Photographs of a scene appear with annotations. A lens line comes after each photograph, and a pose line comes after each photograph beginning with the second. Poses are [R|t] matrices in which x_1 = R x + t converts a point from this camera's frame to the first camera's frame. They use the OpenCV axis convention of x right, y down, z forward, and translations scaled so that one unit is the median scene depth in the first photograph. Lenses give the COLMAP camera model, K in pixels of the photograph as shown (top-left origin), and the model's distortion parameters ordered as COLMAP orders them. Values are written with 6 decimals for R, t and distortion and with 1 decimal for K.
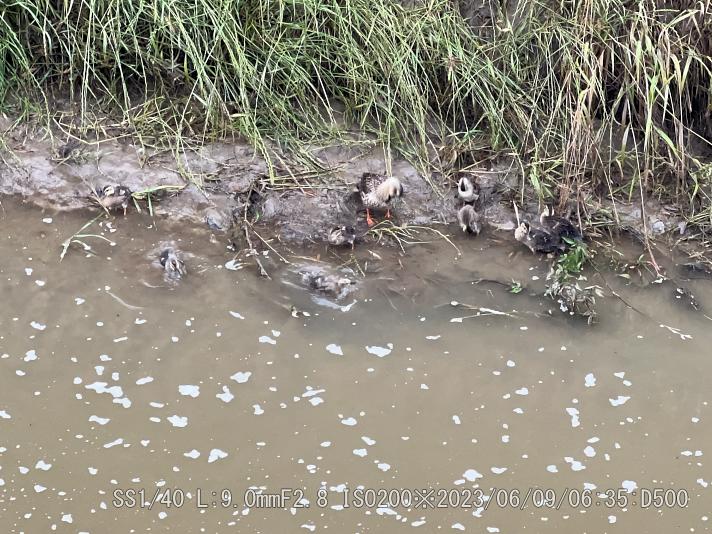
lens RADIAL K [[1605.2, 0, 357.4], [0, 1605.2, 268.2], [0, 0, 1]] dist [-0.185437, 0.000000]
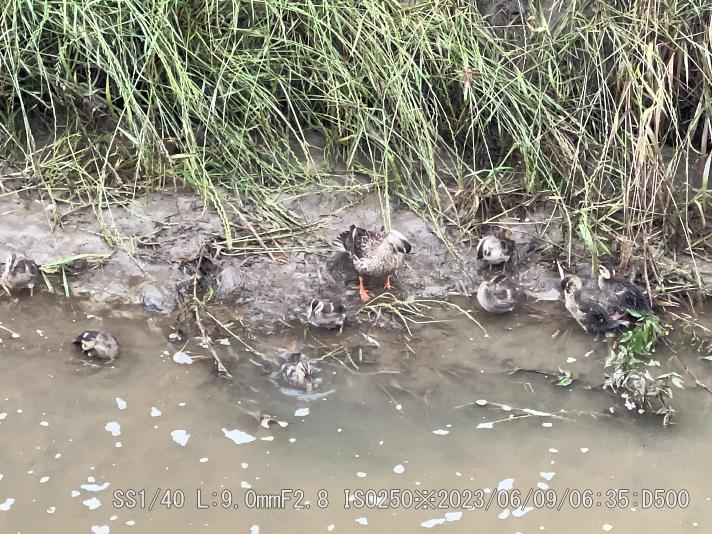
lens RADIAL K [[3190.4, 0, 356.5], [0, 3190.4, 266.1], [0, 0, 1]] dist [-0.469313, 0.000000]
pose [[0.999458, -0.029645, -0.014338, 0.025962], [0.029310, 0.999304, -0.023073, -0.008695], [0.015012, 0.022640, 0.999631, -0.464367]]
